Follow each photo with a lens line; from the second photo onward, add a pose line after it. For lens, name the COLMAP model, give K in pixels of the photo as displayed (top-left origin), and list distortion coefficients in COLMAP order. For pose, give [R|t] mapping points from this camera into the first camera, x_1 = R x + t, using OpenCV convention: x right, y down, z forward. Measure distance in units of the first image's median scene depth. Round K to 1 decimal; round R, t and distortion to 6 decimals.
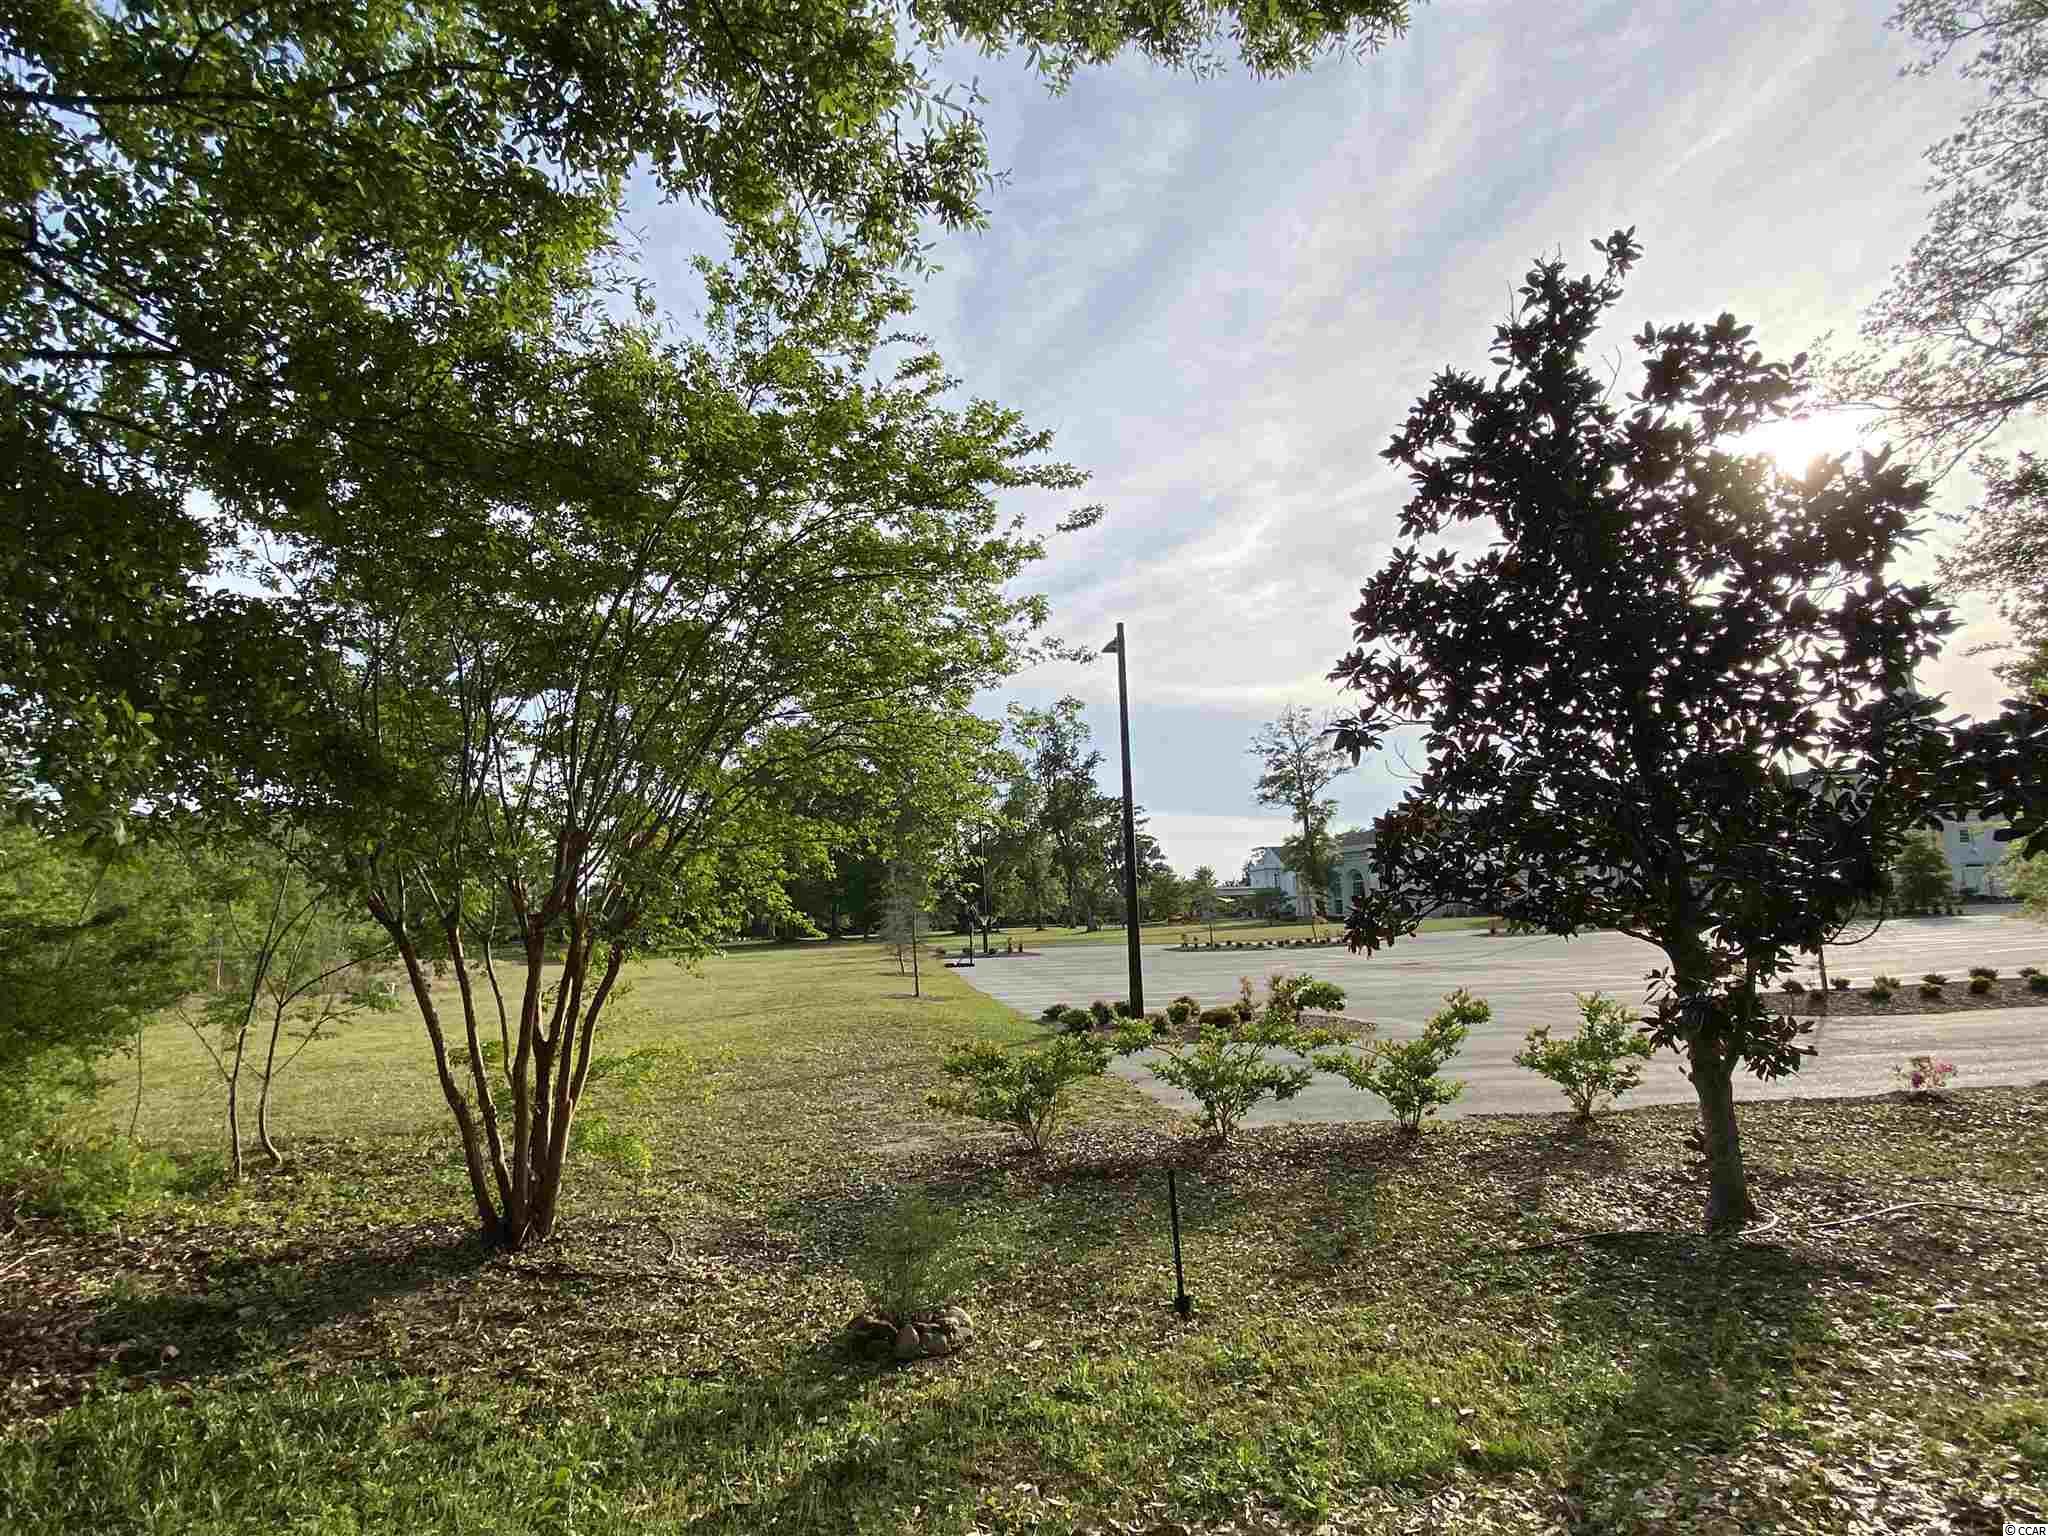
lens RADIAL K [[1045.4, 0, 1021.7], [0, 1045.4, 762.4], [0, 0, 1]] dist [0.036512, -0.038777]
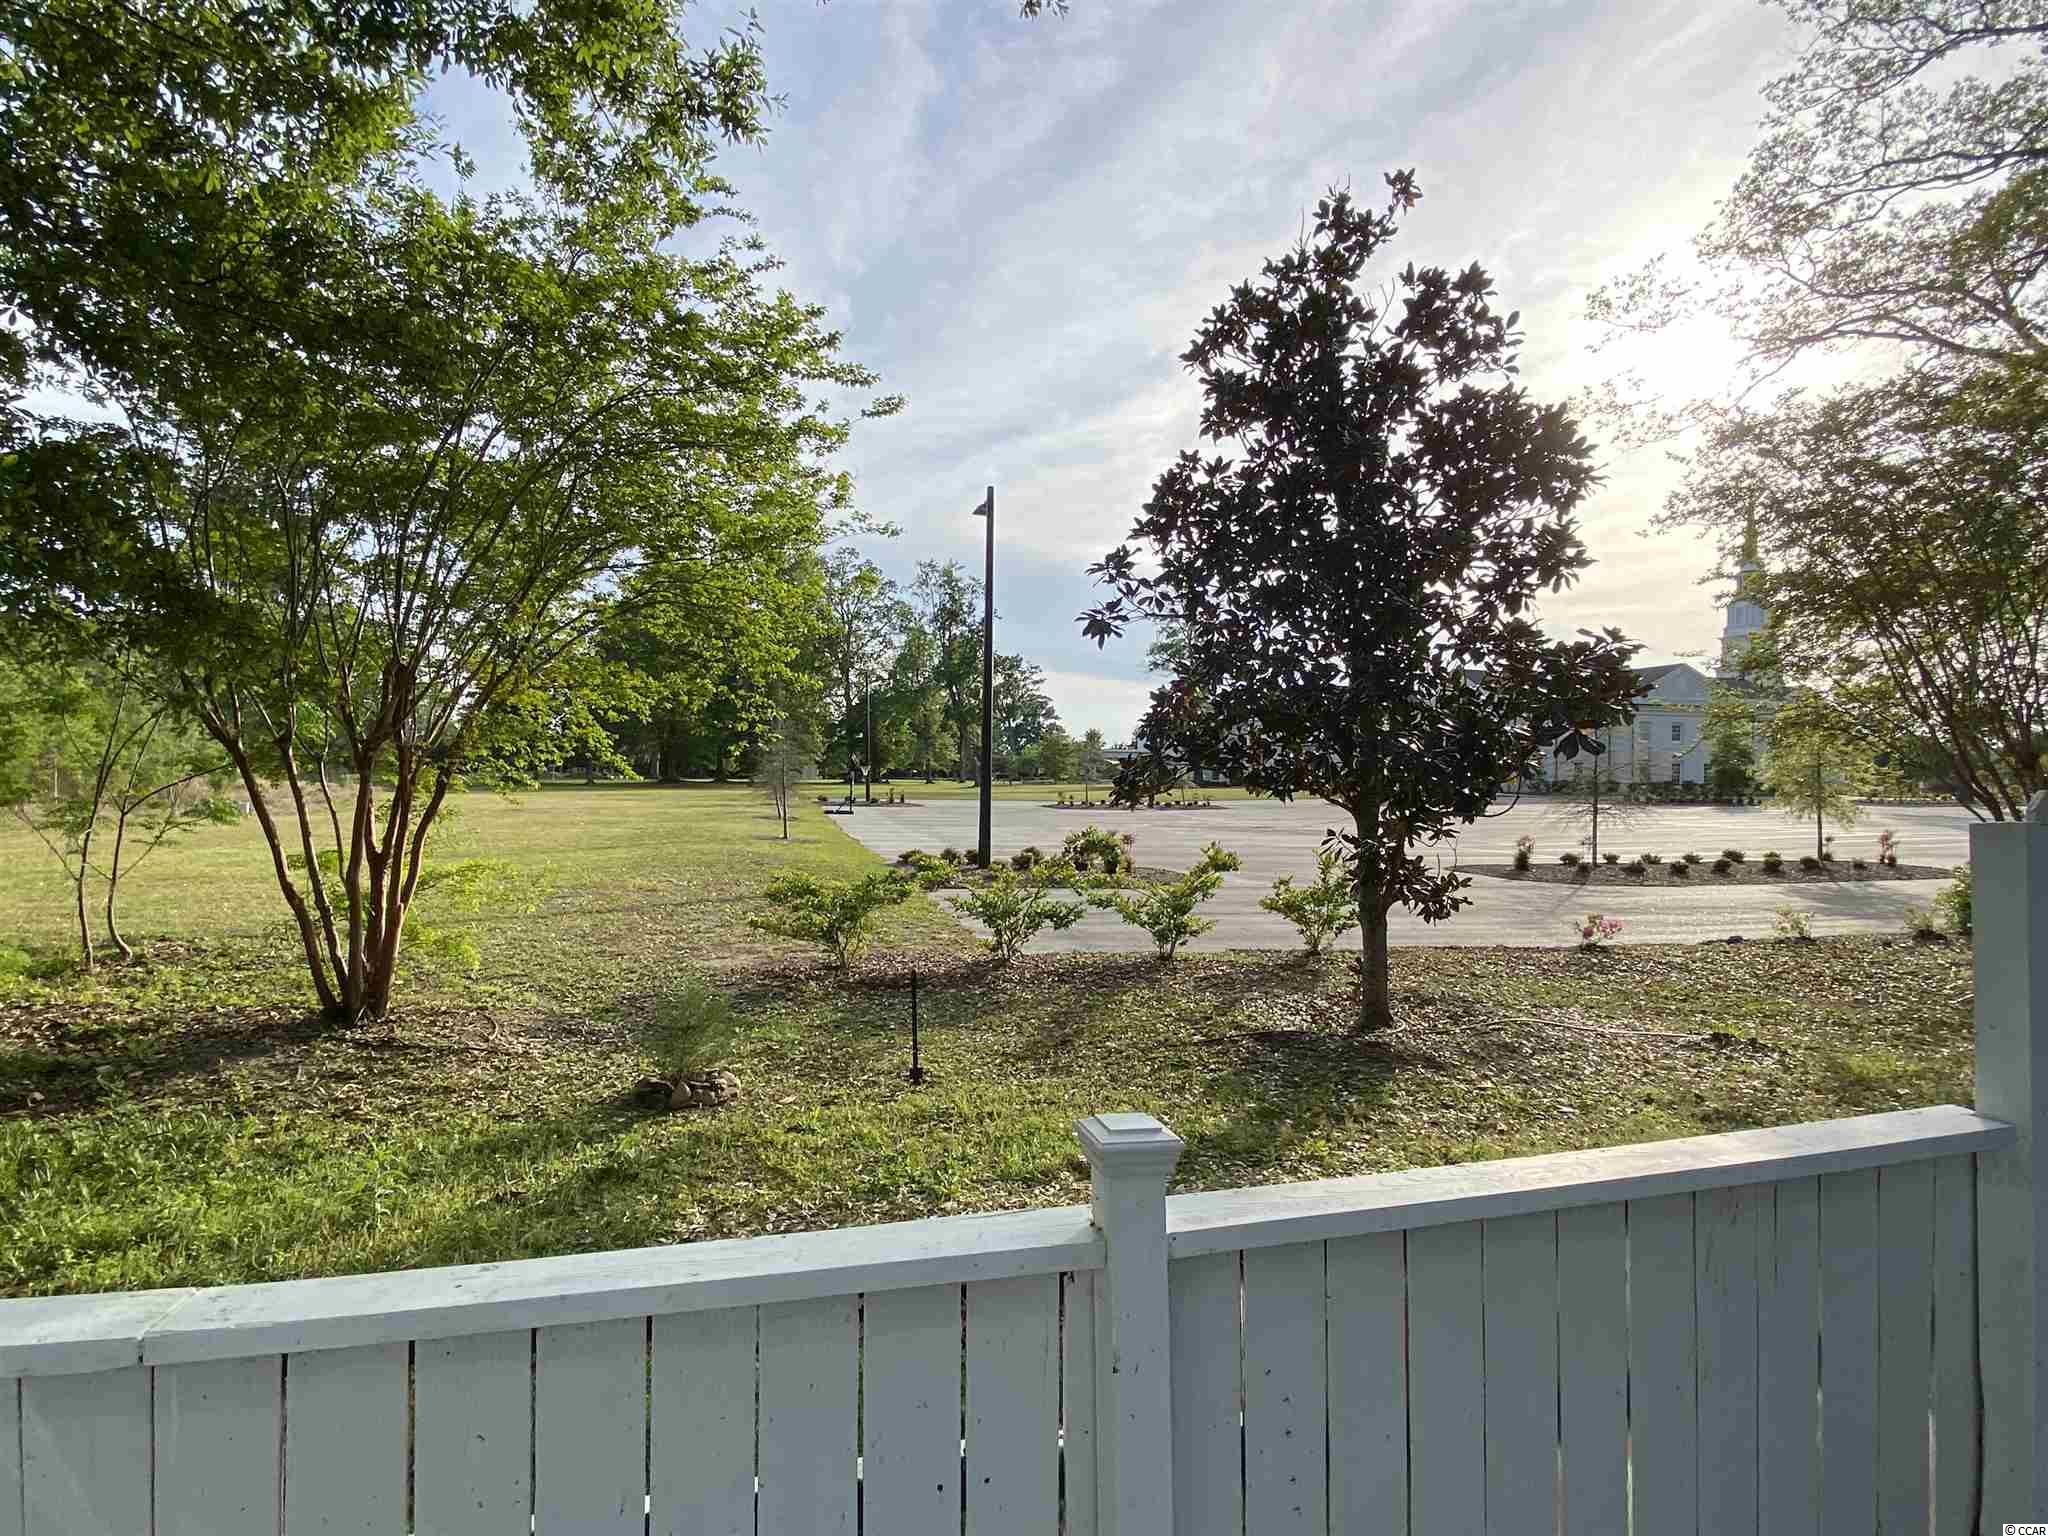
lens RADIAL K [[1045.4, 0, 1021.7], [0, 1045.4, 762.4], [0, 0, 1]] dist [0.036512, -0.038777]
pose [[0.993893, 0.046872, 0.099895, 0.104153], [-0.060137, 0.989126, 0.134215, -0.019881], [-0.092518, -0.139403, 0.985904, -0.143349]]
